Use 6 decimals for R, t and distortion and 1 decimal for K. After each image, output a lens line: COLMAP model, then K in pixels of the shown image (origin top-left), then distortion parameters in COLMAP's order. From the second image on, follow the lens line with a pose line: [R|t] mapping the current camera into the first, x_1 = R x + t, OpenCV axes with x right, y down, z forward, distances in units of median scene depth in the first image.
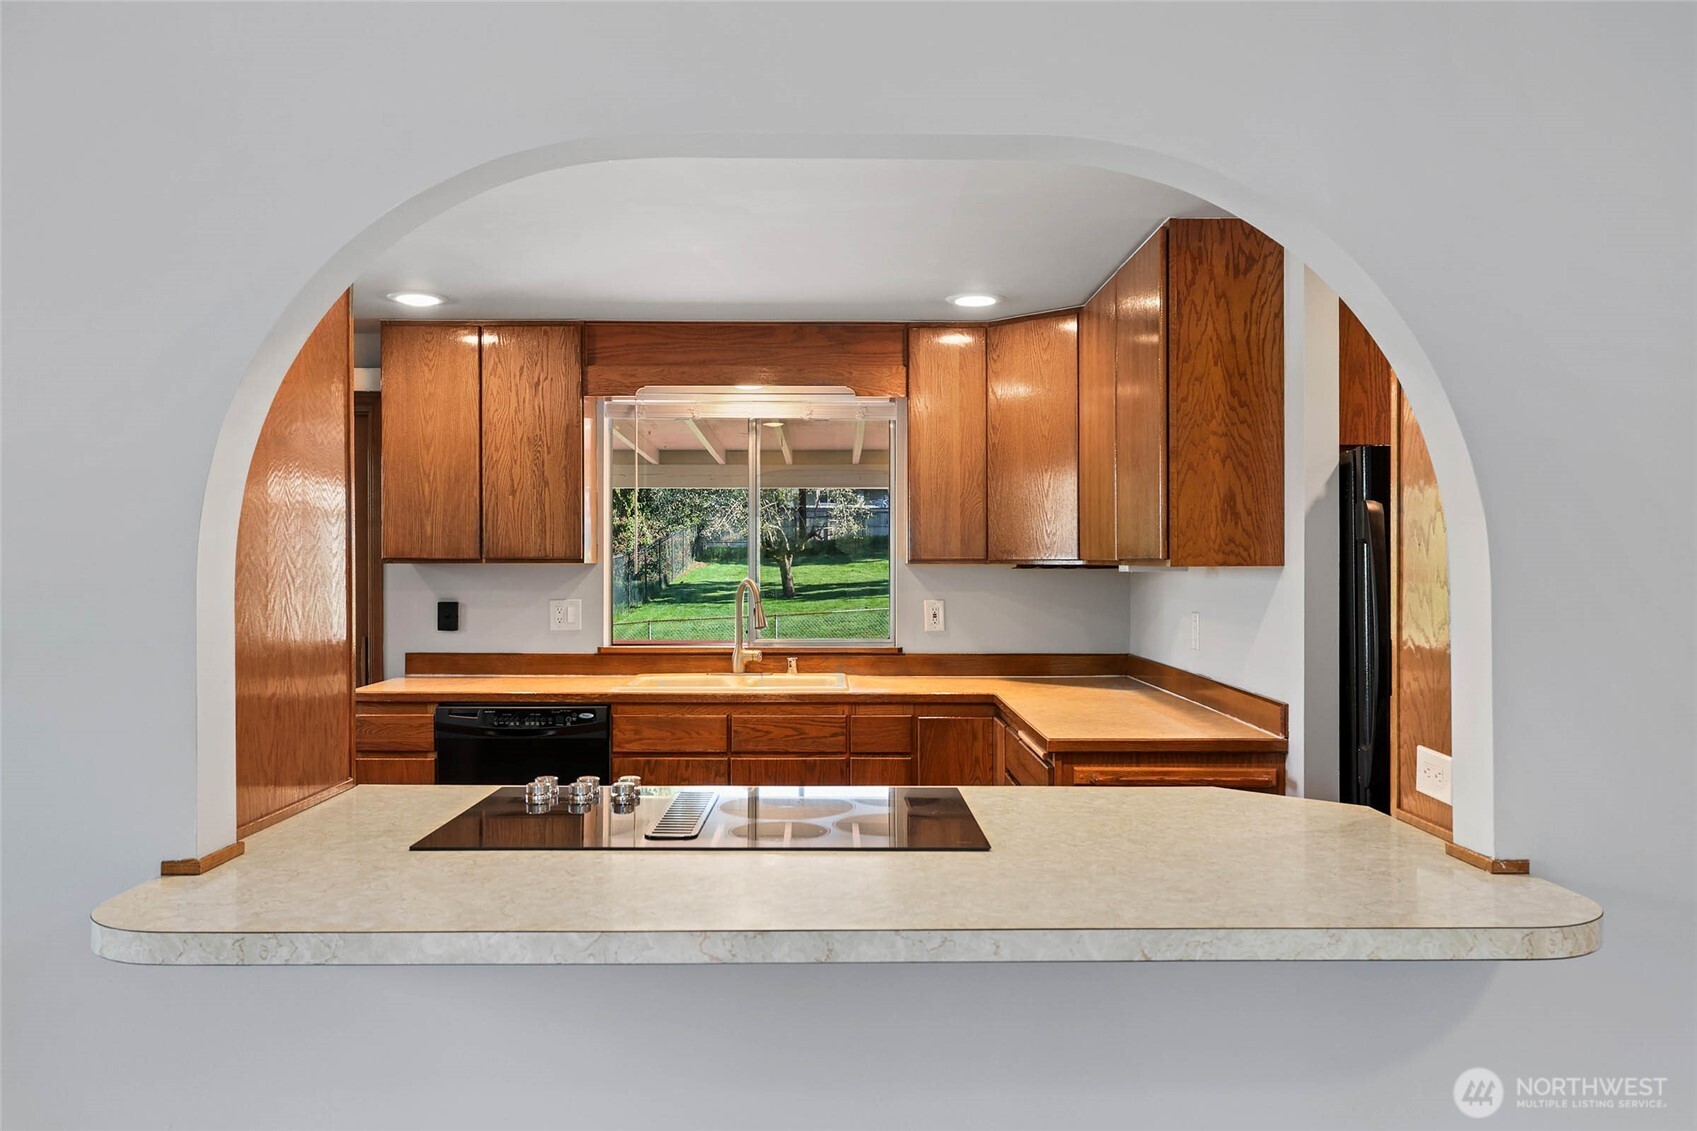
lens RADIAL K [[1259.6, 0, 839.6], [0, 1259.6, 568.6], [0, 0, 1]] dist [-0.008184, 0.000929]
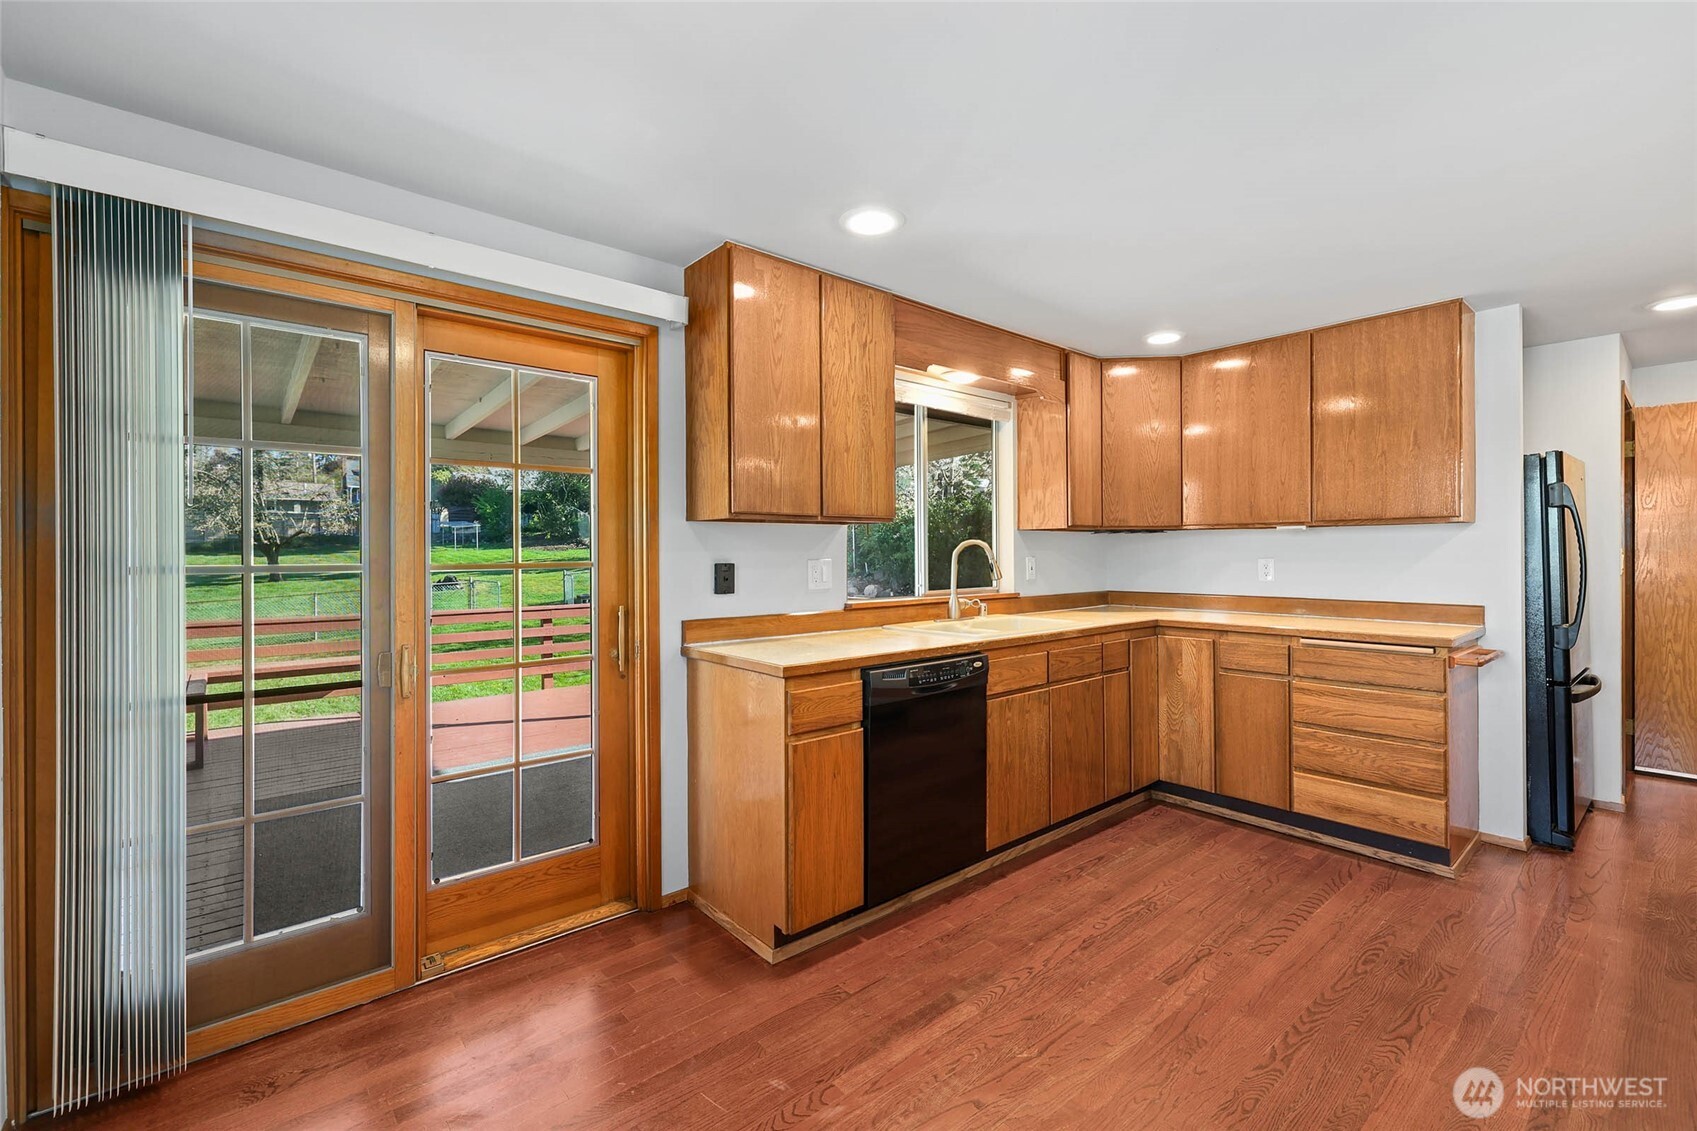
lens RADIAL K [[729.3, 0, 840.4], [0, 729.3, 551.8], [0, 0, 1]] dist [0.001500, 0.000828]
pose [[0.768310, -0.003943, 0.640066, -0.630010], [0.010164, 0.999930, -0.006040, 0.023440], [-0.639997, 0.011146, 0.768296, 0.560184]]
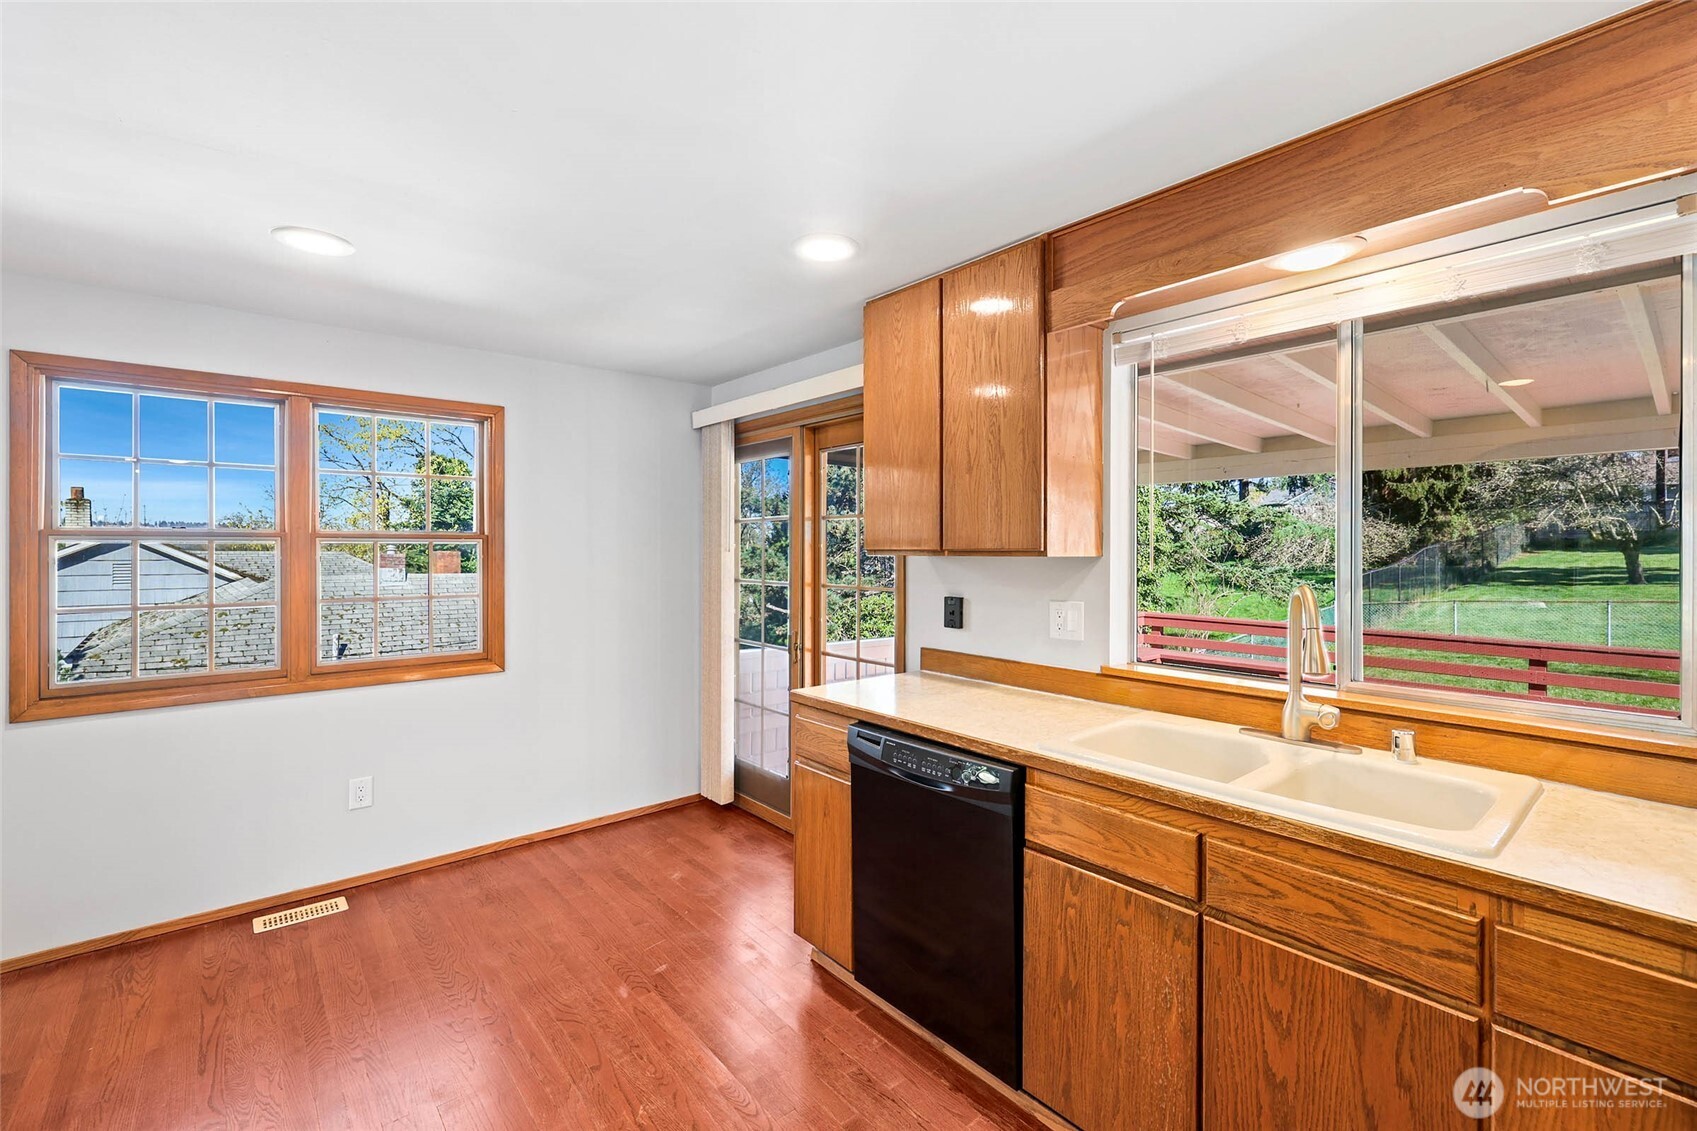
lens RADIAL K [[729.3, 0, 848.4], [0, 729.3, 551.0], [0, 0, 1]] dist [0.001500, 0.000828]
pose [[0.642394, 0.002339, -0.766371, 0.053624], [-0.005448, 0.999984, -0.001515, -0.006575], [0.766355, 0.005149, 0.642396, 0.632820]]
